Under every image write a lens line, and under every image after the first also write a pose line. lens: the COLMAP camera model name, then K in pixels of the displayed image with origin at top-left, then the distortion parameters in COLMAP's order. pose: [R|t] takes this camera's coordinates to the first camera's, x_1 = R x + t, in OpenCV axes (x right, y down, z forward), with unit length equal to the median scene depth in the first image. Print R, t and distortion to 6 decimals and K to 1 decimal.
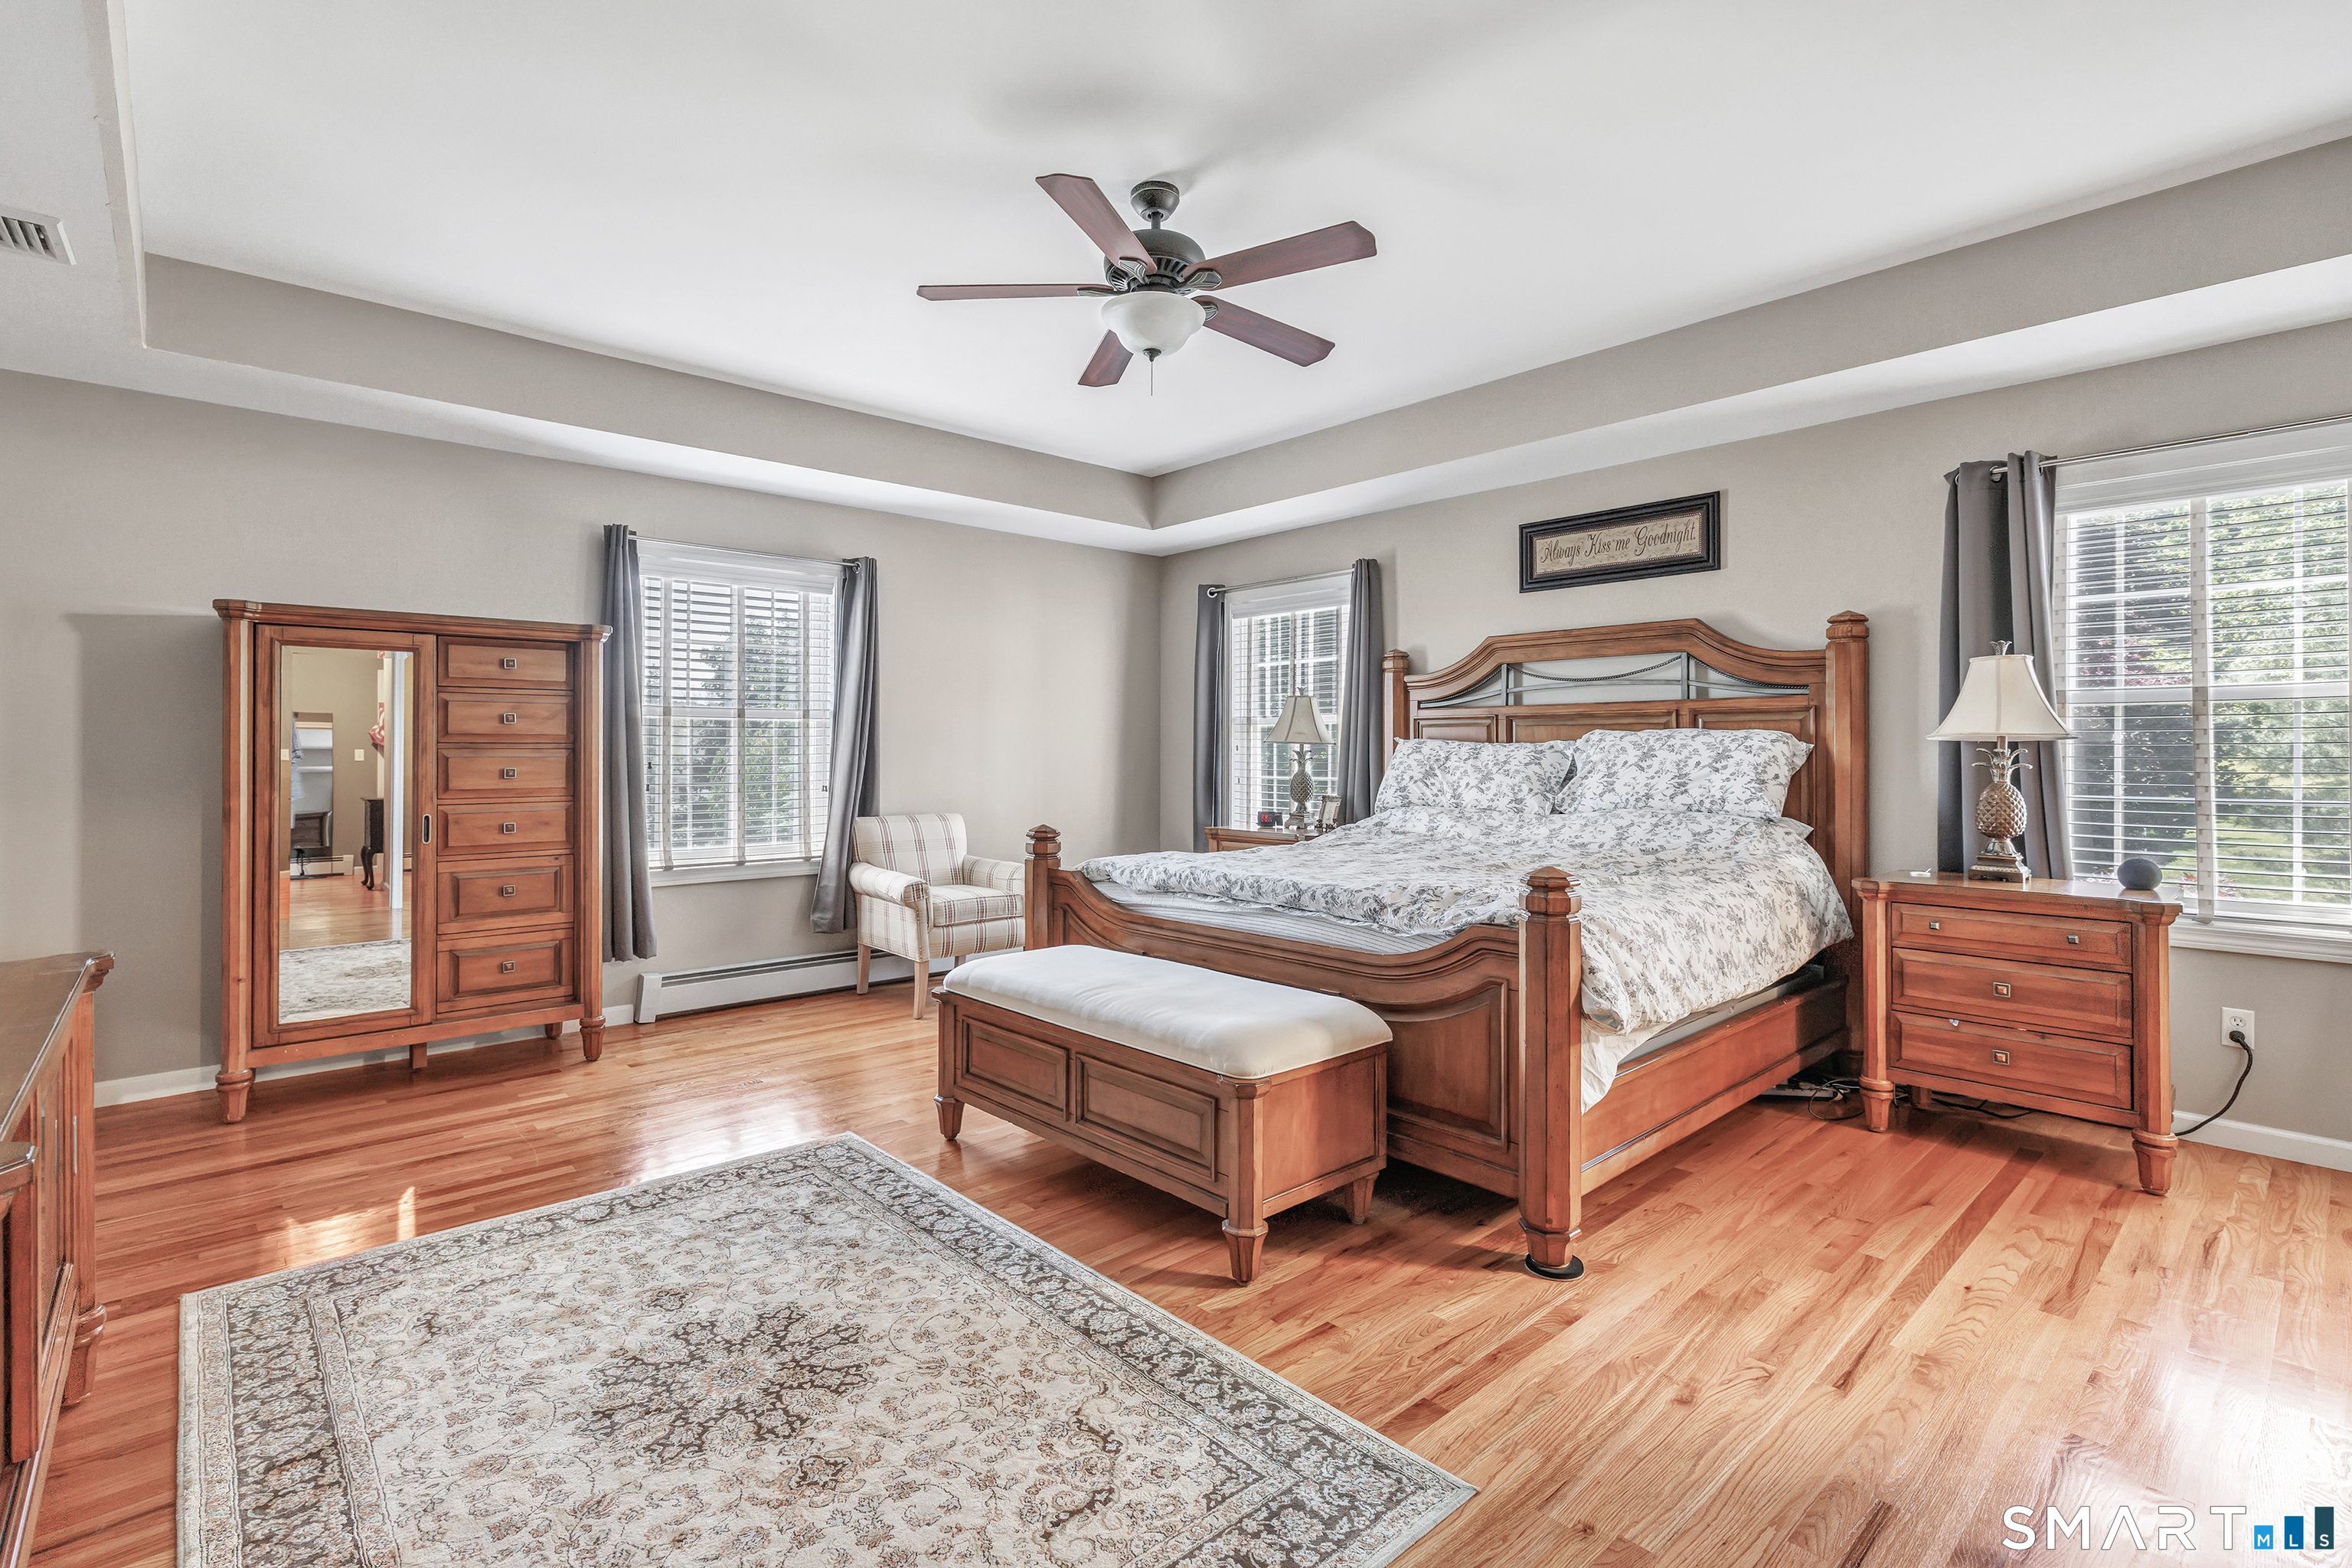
lens RADIAL K [[1070.5, 0, 1187.3], [0, 1070.5, 760.2], [0, 0, 1]] dist [-0.001041, 0.001443]
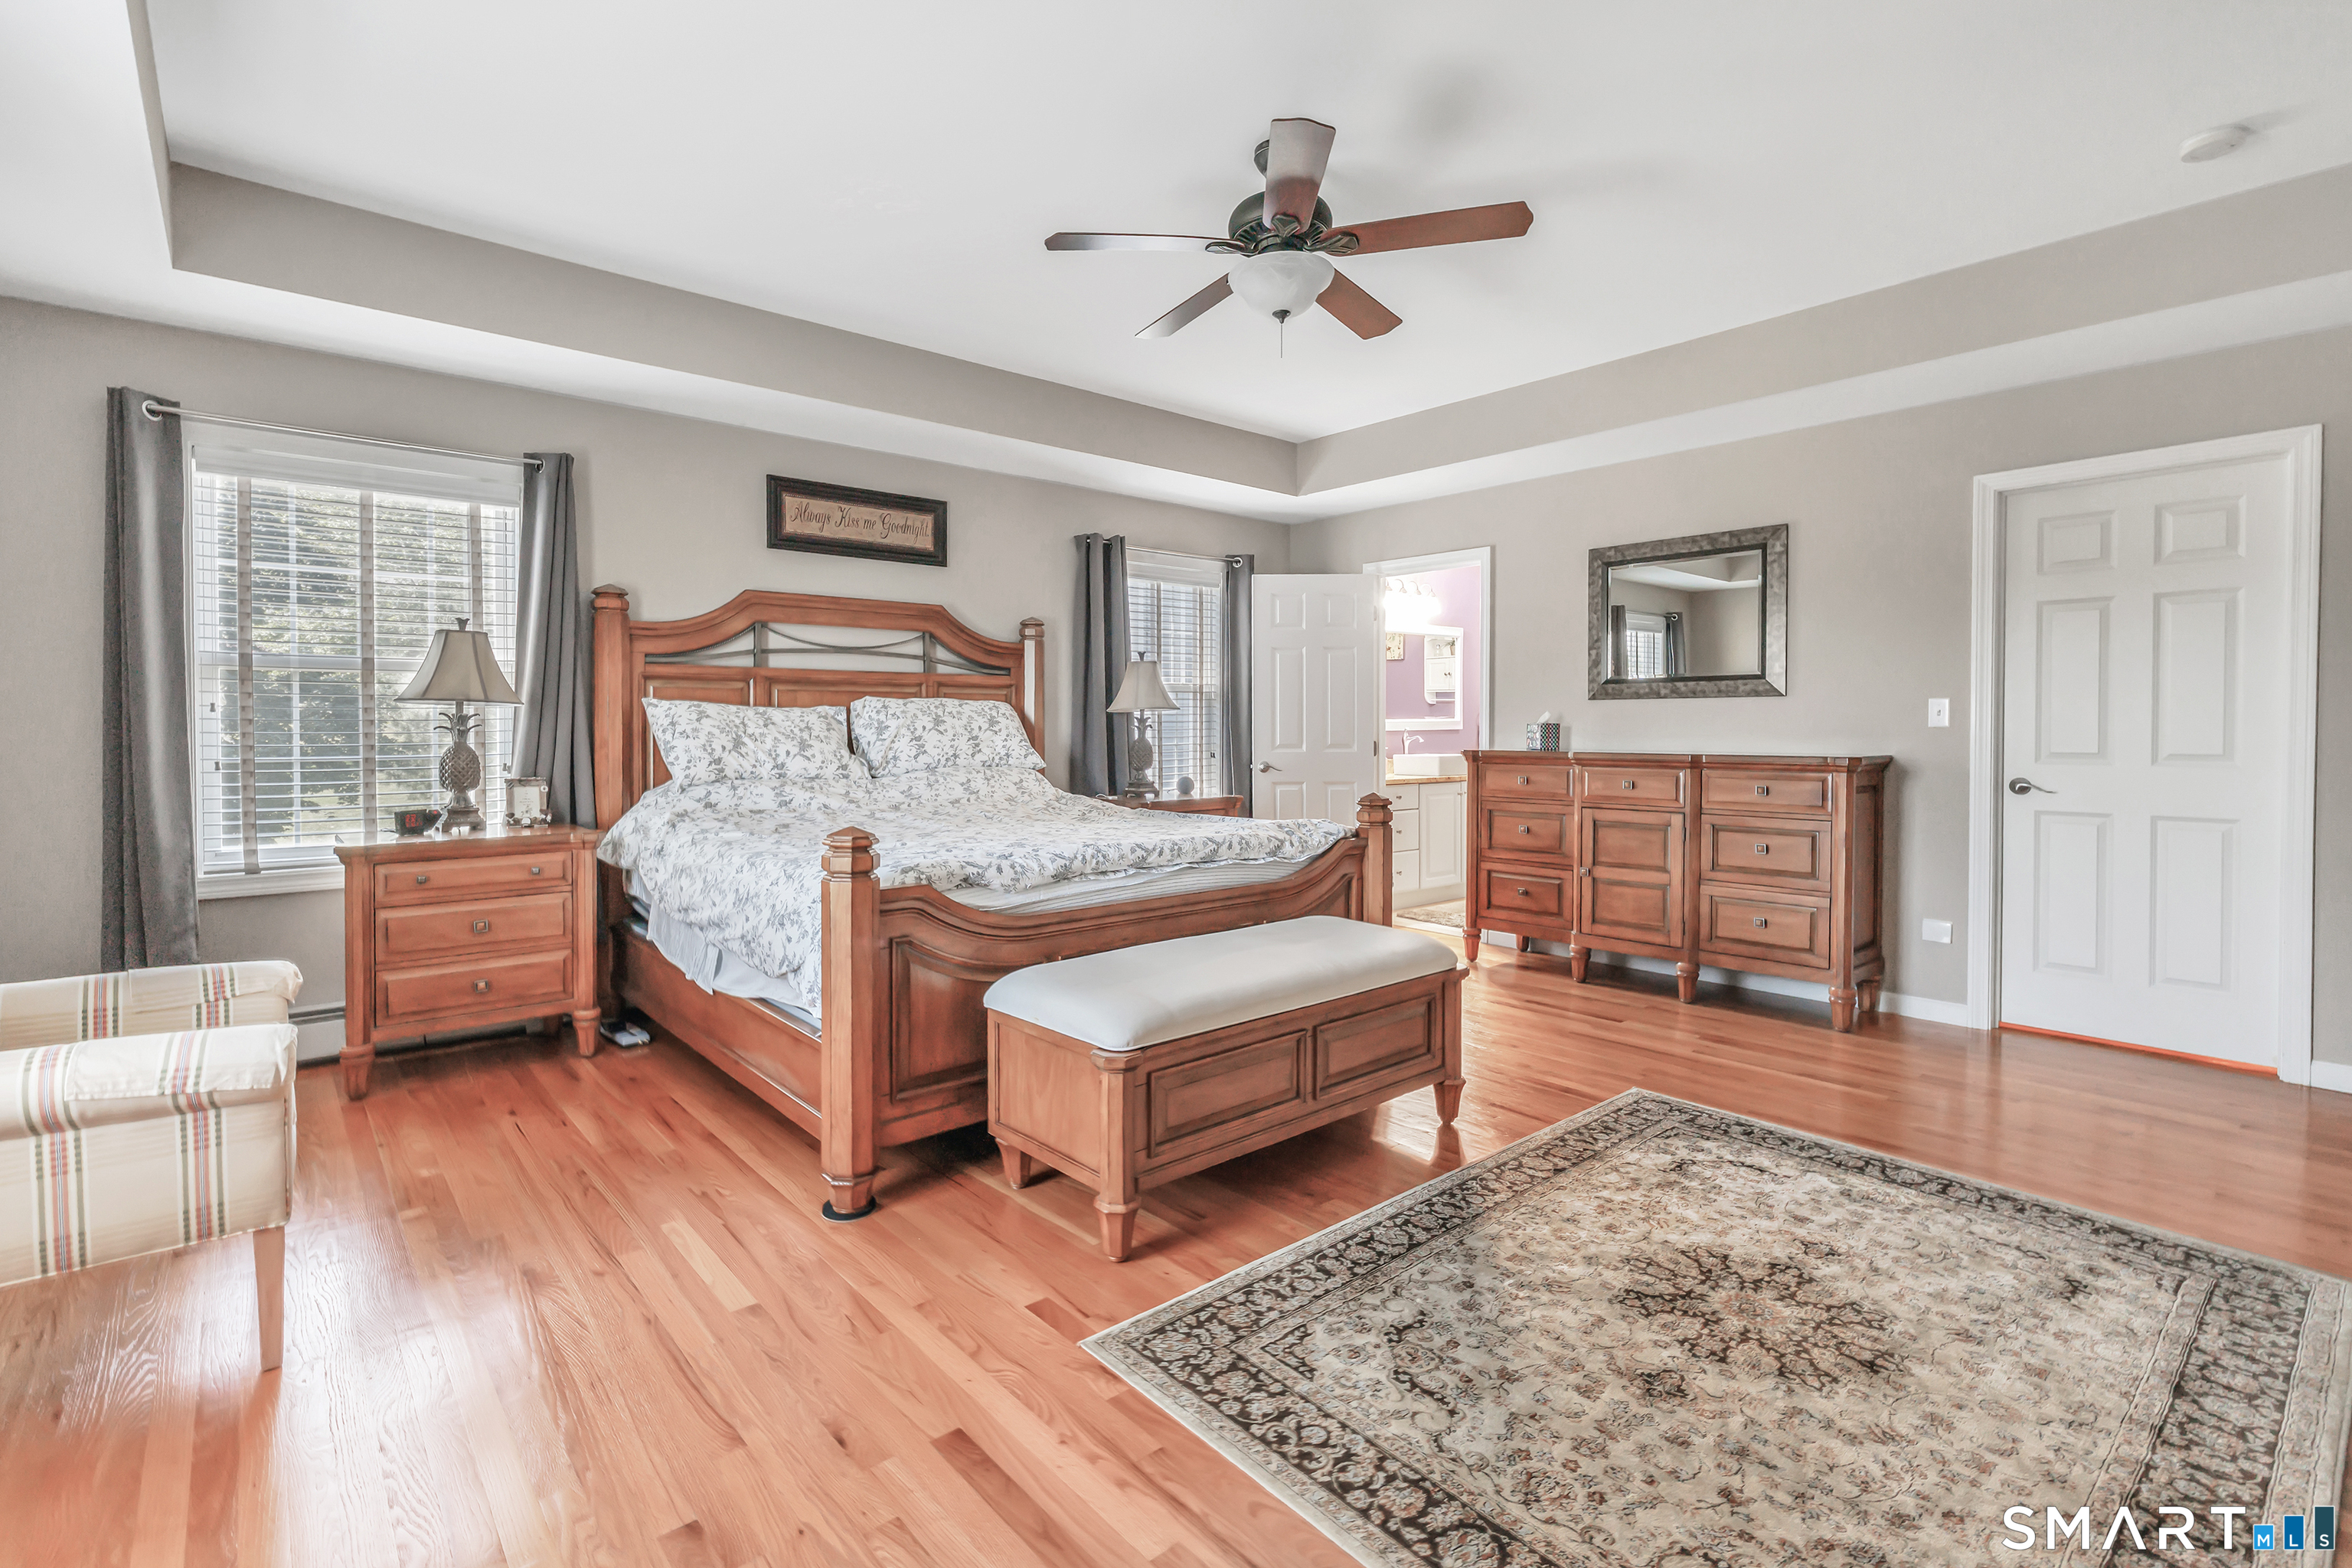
lens RADIAL K [[1070.5, 0, 1107.4], [0, 1070.5, 756.0], [0, 0, 1]] dist [-0.001041, 0.001443]
pose [[0.070888, -0.034717, 0.996880, -0.993871], [0.004169, 0.999396, 0.034508, -0.007055], [-0.997476, 0.001709, 0.070990, 1.029880]]
